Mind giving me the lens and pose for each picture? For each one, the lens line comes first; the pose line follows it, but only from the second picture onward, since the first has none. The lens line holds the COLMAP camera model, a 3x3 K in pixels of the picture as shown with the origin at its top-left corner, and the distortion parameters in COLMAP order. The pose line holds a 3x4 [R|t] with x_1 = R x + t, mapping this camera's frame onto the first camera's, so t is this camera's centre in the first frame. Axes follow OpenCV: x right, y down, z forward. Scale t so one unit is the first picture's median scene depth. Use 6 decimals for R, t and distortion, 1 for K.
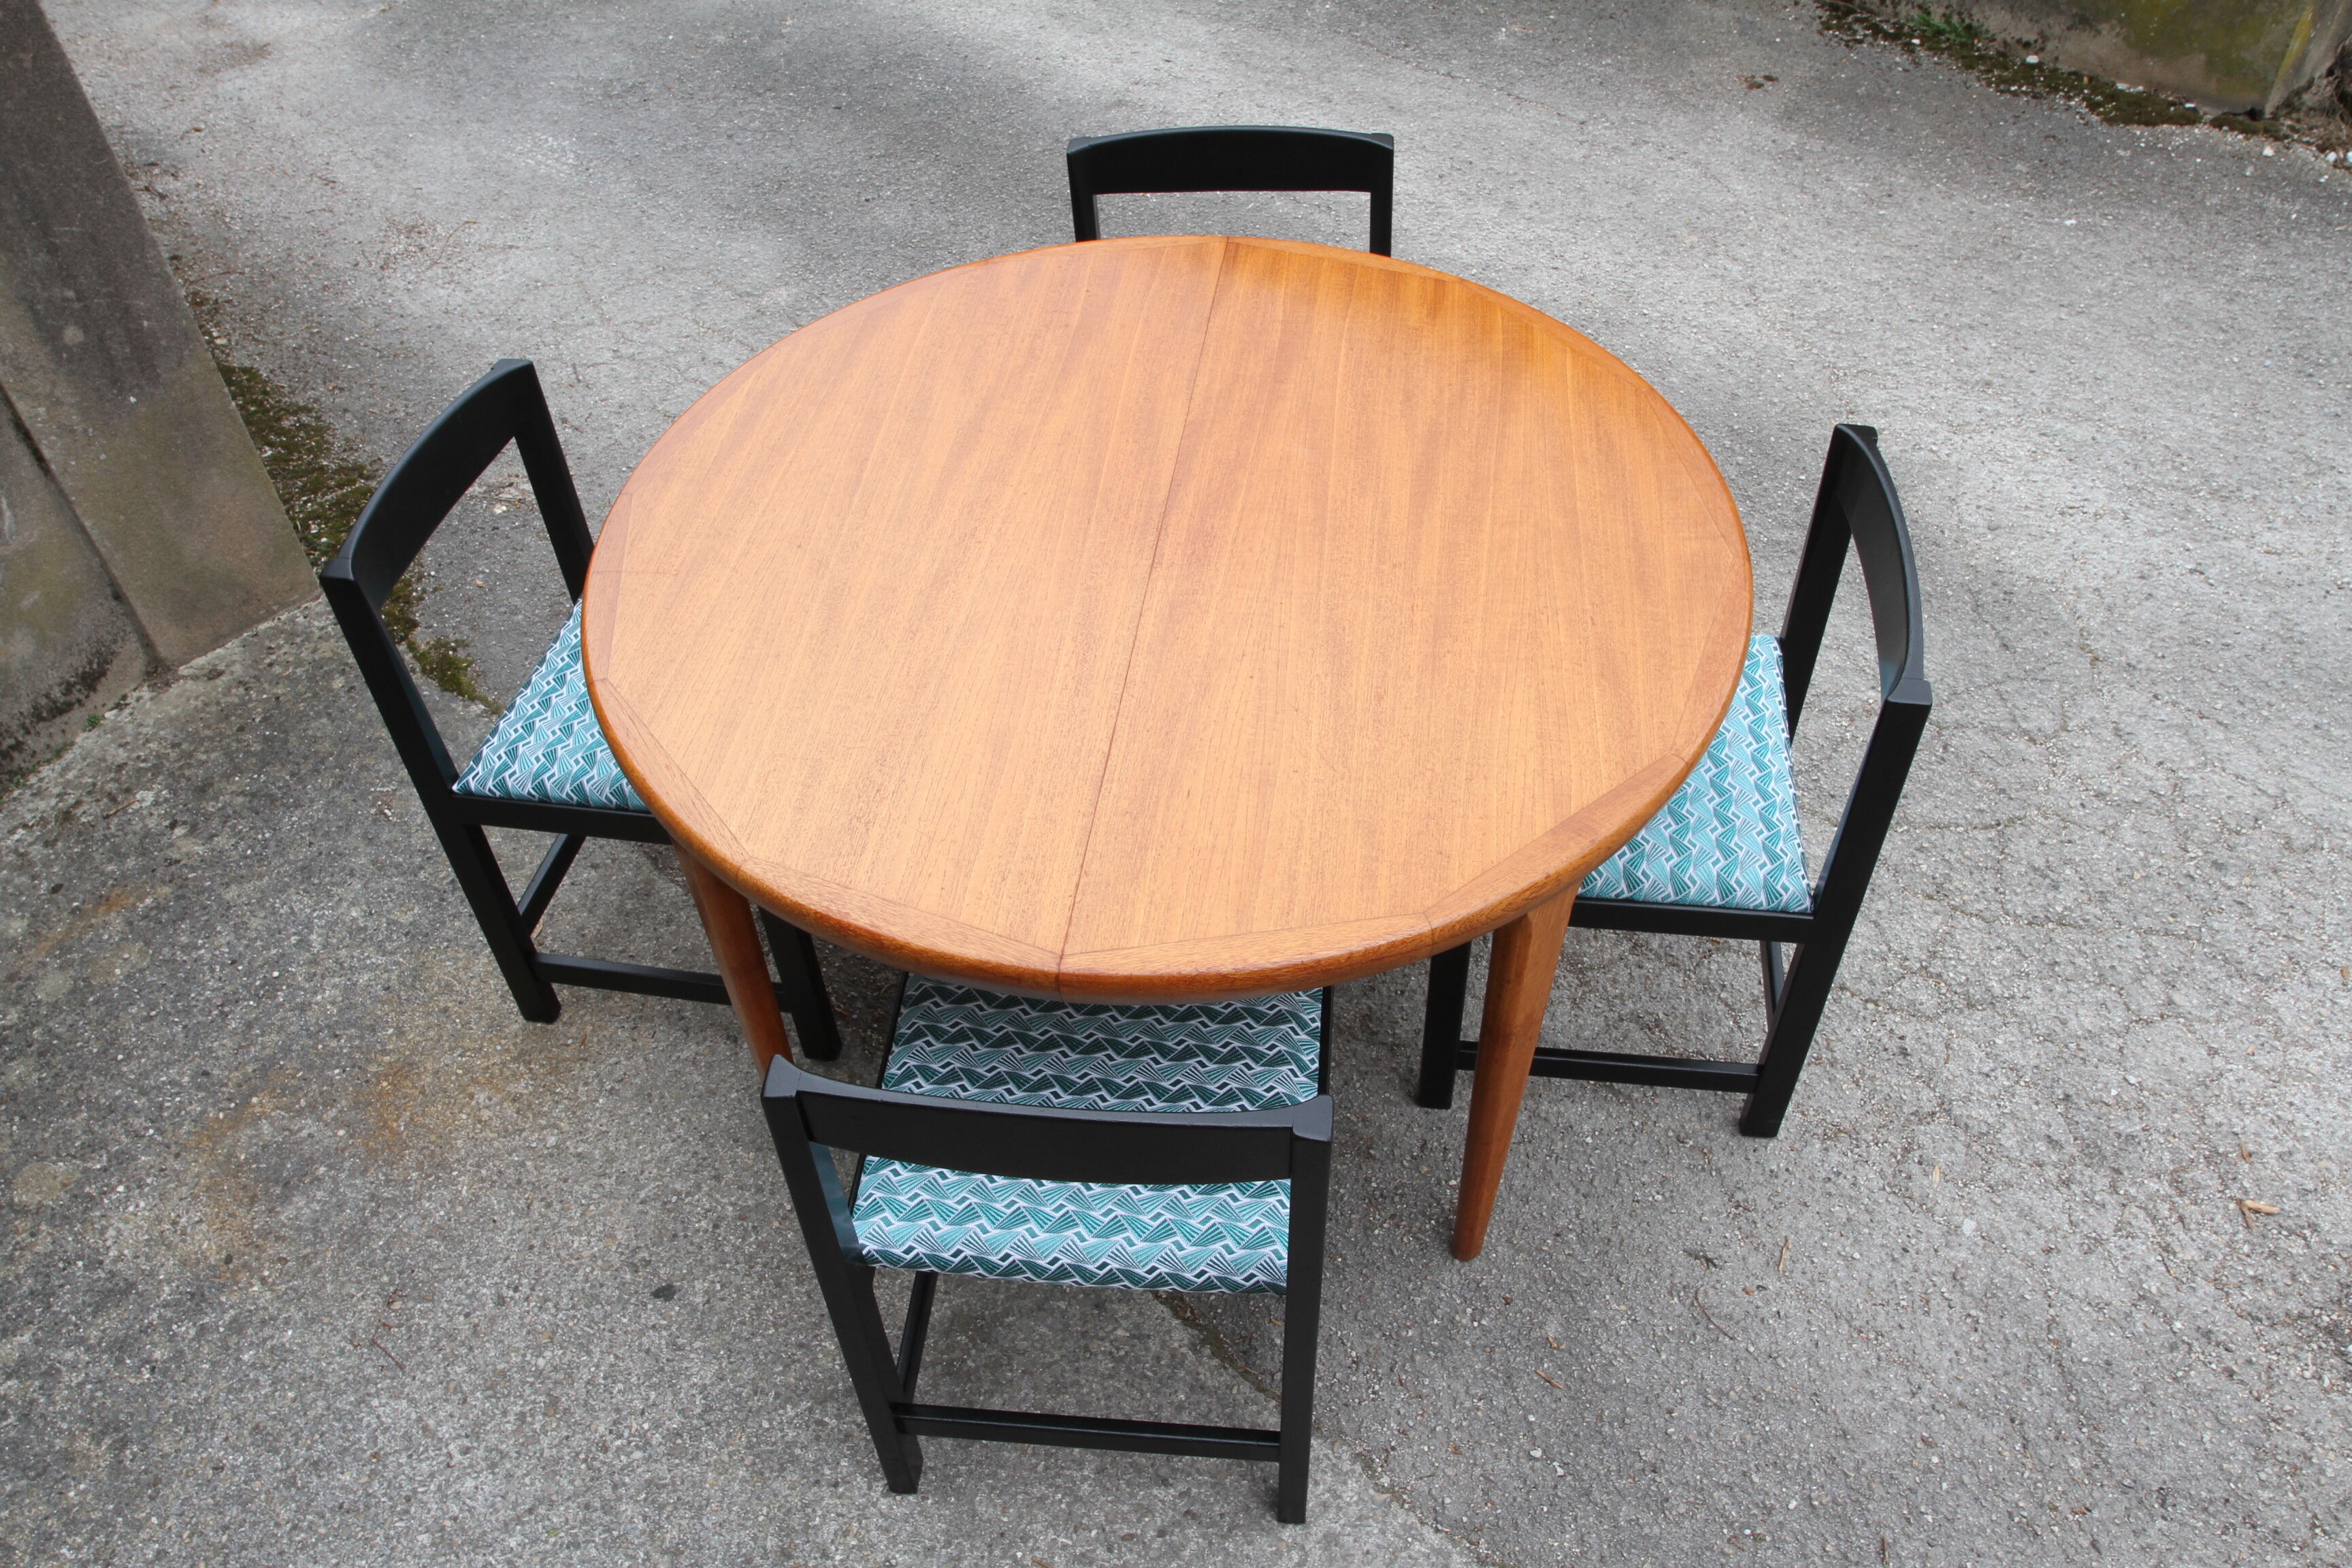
lens RADIAL K [[1819.4, 0, 1180.9], [0, 1819.4, 824.5], [0, 0, 1]] dist [-0.102334, 0.096185]
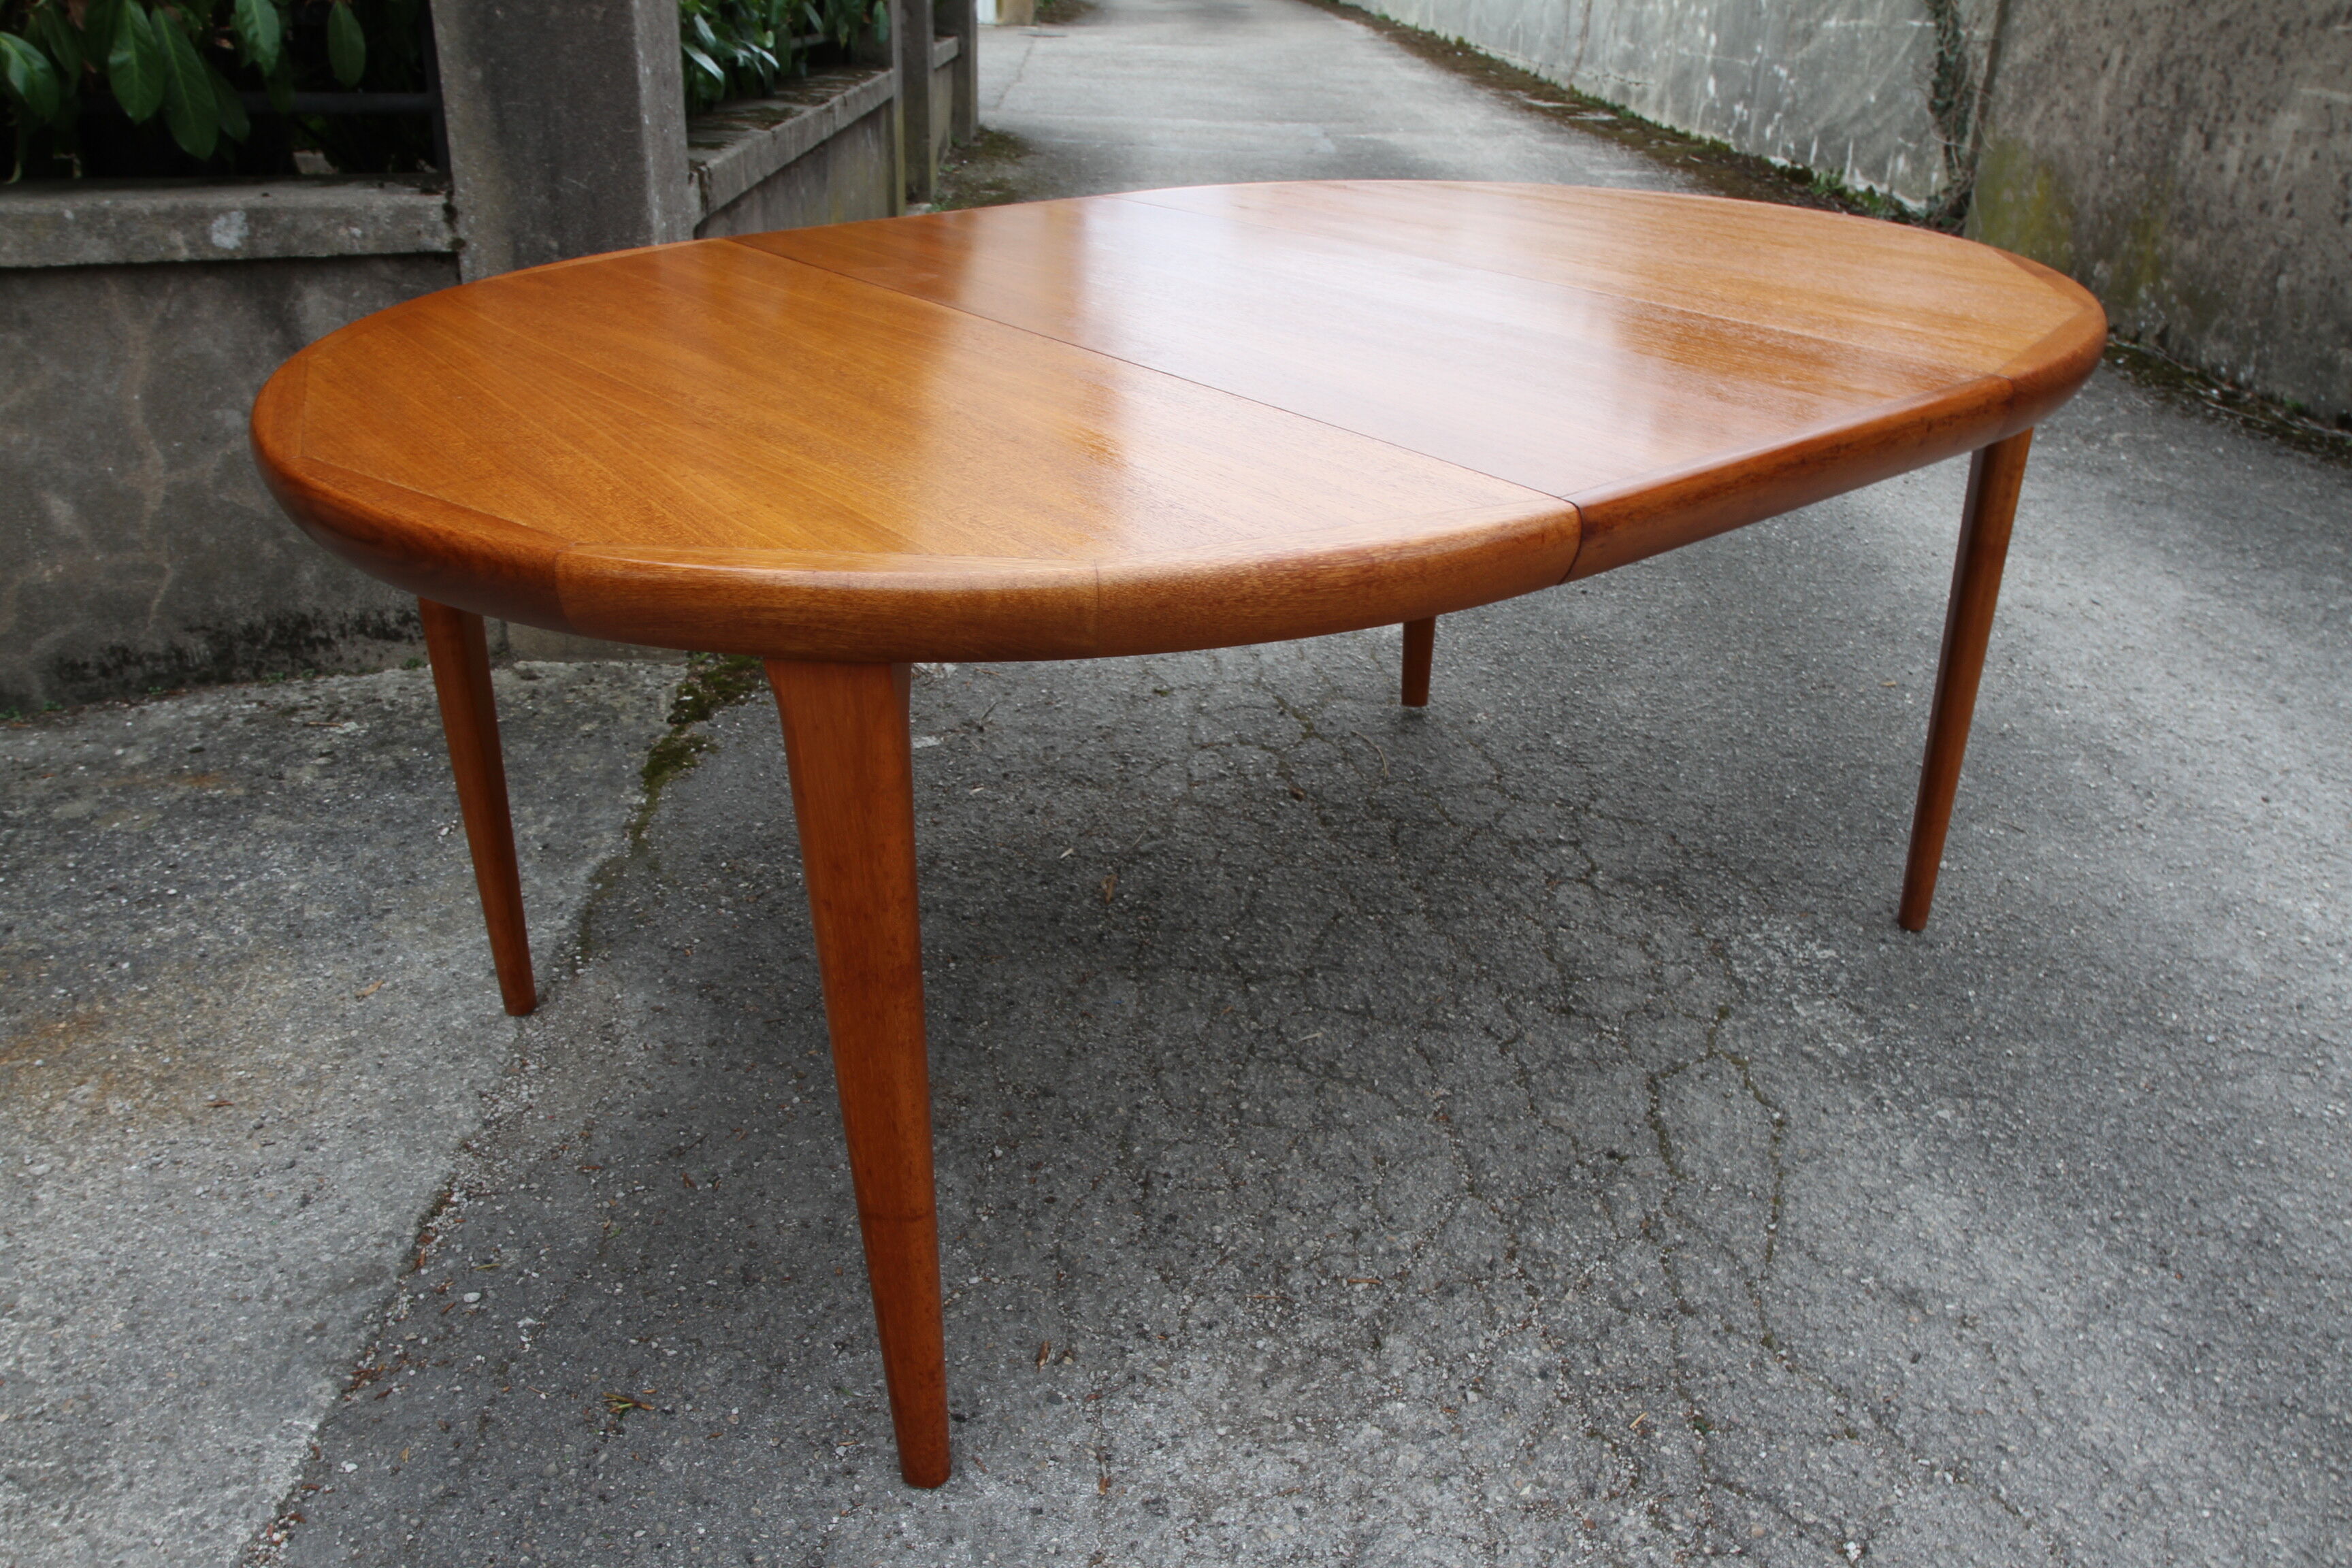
lens RADIAL K [[1819.4, 0, 1180.1], [0, 1819.4, 830.9], [0, 0, 1]] dist [-0.102334, 0.096185]
pose [[0.715086, 0.365008, -0.596172, 0.310677], [-0.539832, 0.830178, -0.139231, -0.076563], [0.444108, 0.421395, 0.790692, 0.486517]]
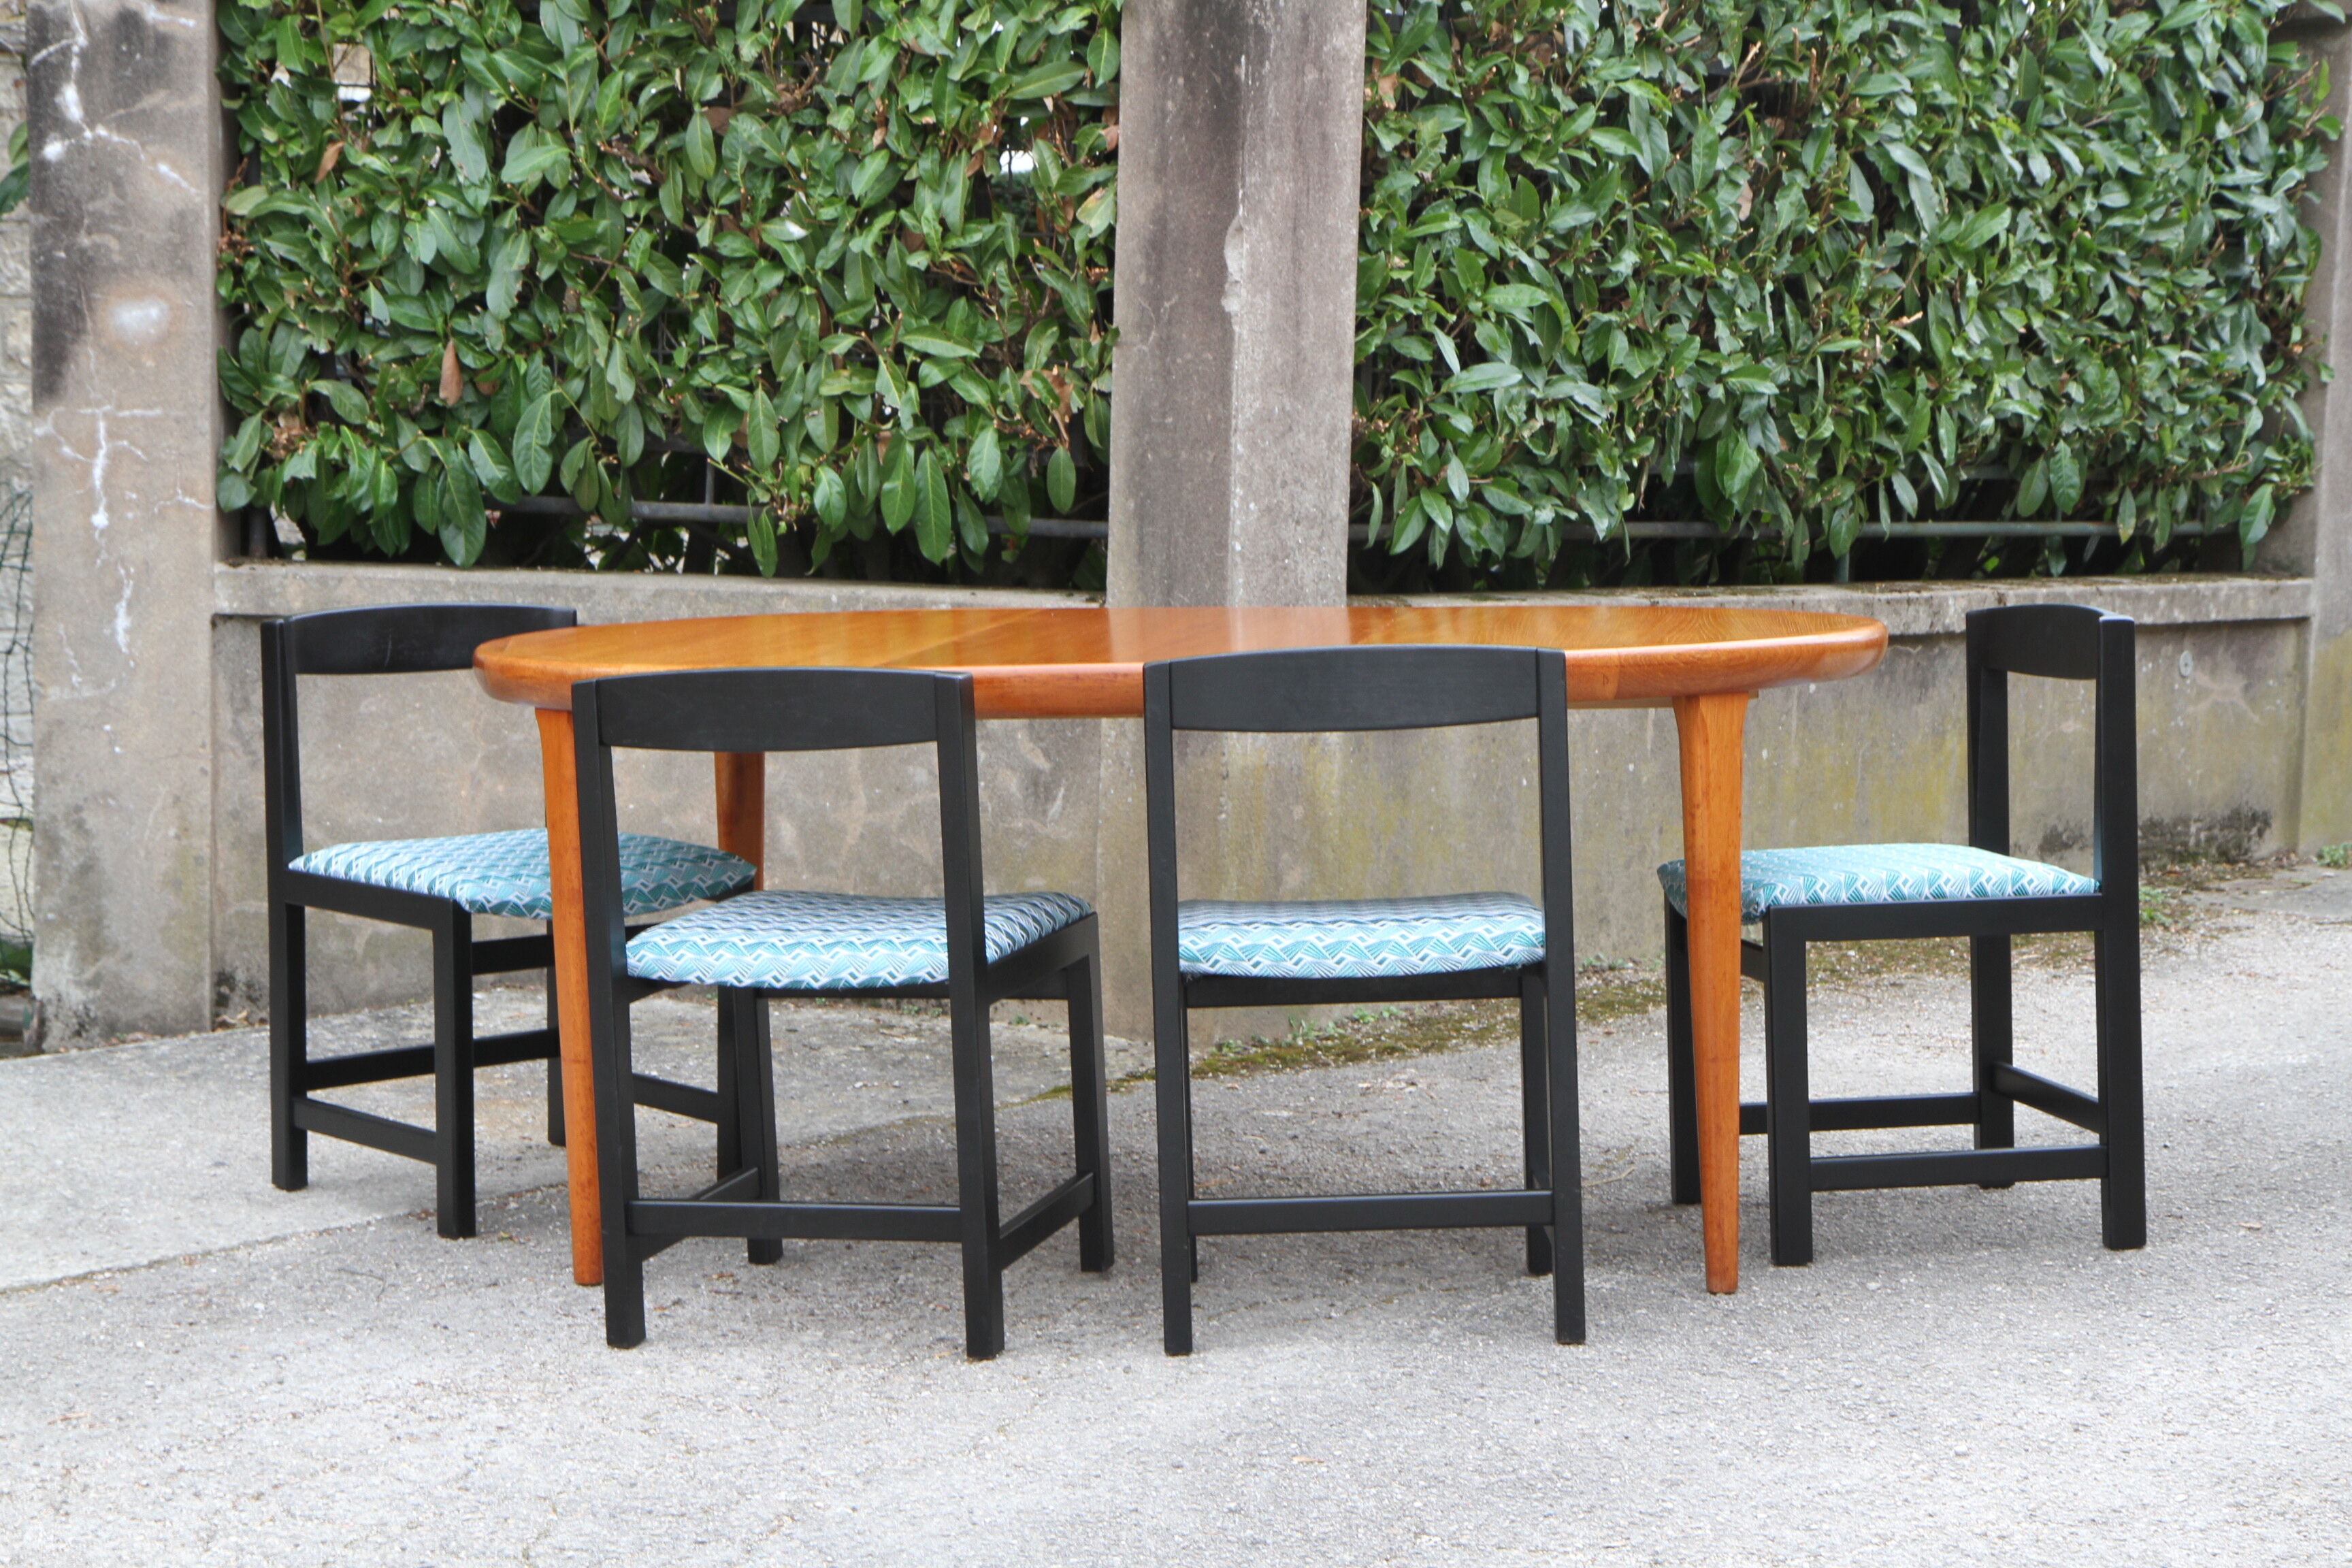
lens RADIAL K [[4030.1, 0, 1182.4], [0, 4030.1, 796.0], [0, 0, 1]] dist [0.197041, 0.000000]
pose [[0.000292, 0.143161, -0.989699, 1.761615], [-0.728198, 0.678337, 0.097908, -0.467952], [0.685367, 0.720669, 0.104447, 0.775911]]
